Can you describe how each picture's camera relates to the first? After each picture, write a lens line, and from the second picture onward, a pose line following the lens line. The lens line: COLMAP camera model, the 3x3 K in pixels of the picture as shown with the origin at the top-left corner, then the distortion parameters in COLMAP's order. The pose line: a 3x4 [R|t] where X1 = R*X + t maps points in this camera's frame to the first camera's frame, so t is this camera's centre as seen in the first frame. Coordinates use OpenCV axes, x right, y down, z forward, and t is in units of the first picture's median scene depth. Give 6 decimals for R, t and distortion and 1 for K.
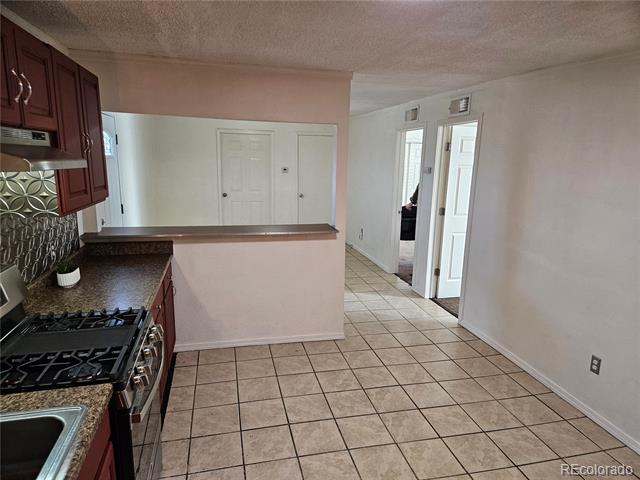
lens RADIAL K [[424.6, 0, 319.5], [0, 424.6, 251.3], [0, 0, 1]] dist [0.074058, -0.052753]
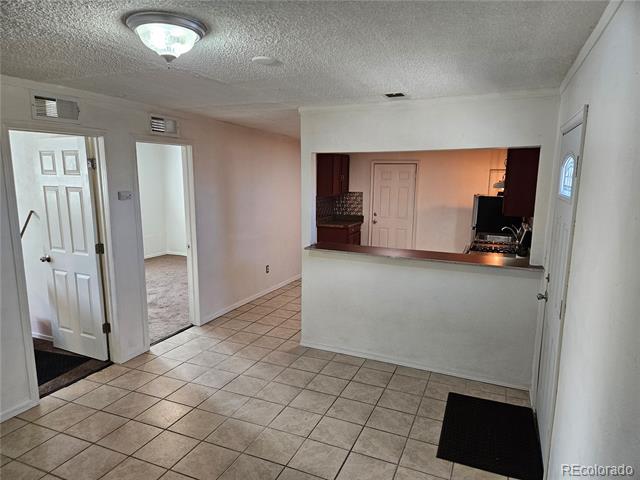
lens RADIAL K [[424.6, 0, 316.3], [0, 424.6, 248.1], [0, 0, 1]] dist [0.074058, -0.052753]
pose [[-0.804262, -0.129399, 0.580016, -0.658150], [0.103264, 0.930729, 0.350828, -0.465818], [-0.585235, 0.342053, -0.735187, 1.937099]]
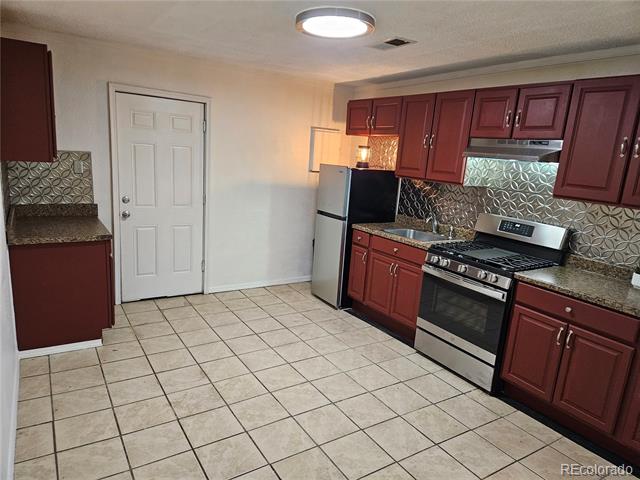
lens RADIAL K [[424.6, 0, 324.1], [0, 424.6, 243.0], [0, 0, 1]] dist [0.074058, -0.052753]
pose [[-0.938258, -0.010743, -0.345770, 0.353742], [-0.157762, 0.902817, 0.400041, -0.225956], [0.307870, 0.429891, -0.848770, 1.159285]]
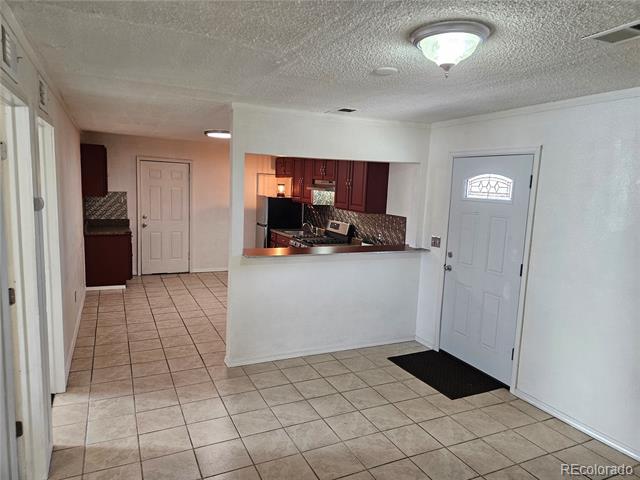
lens RADIAL K [[424.6, 0, 322.0], [0, 424.6, 235.5], [0, 0, 1]] dist [0.074058, -0.052753]
pose [[-0.974049, -0.031336, -0.224157, 0.078973], [-0.105763, 0.938609, 0.328370, -0.480428], [0.200106, 0.343556, -0.917566, 2.095150]]
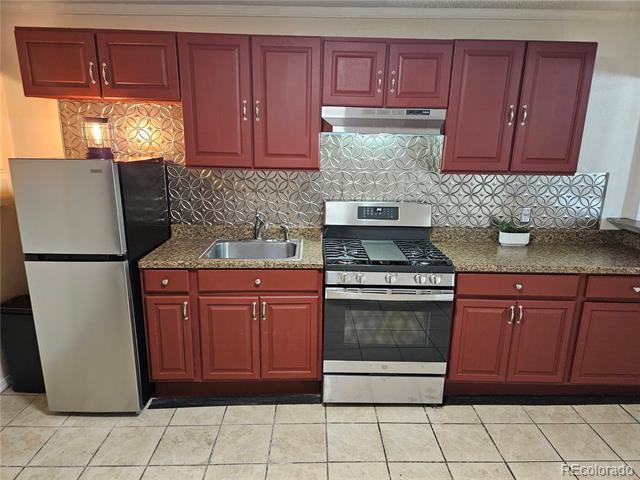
lens RADIAL K [[424.6, 0, 319.0], [0, 424.6, 243.2], [0, 0, 1]] dist [0.074058, -0.052753]
pose [[-0.216037, 0.214968, -0.952427, 0.439410], [-0.231657, 0.936324, 0.263879, -0.078305], [0.948506, 0.277644, -0.152482, 0.508621]]
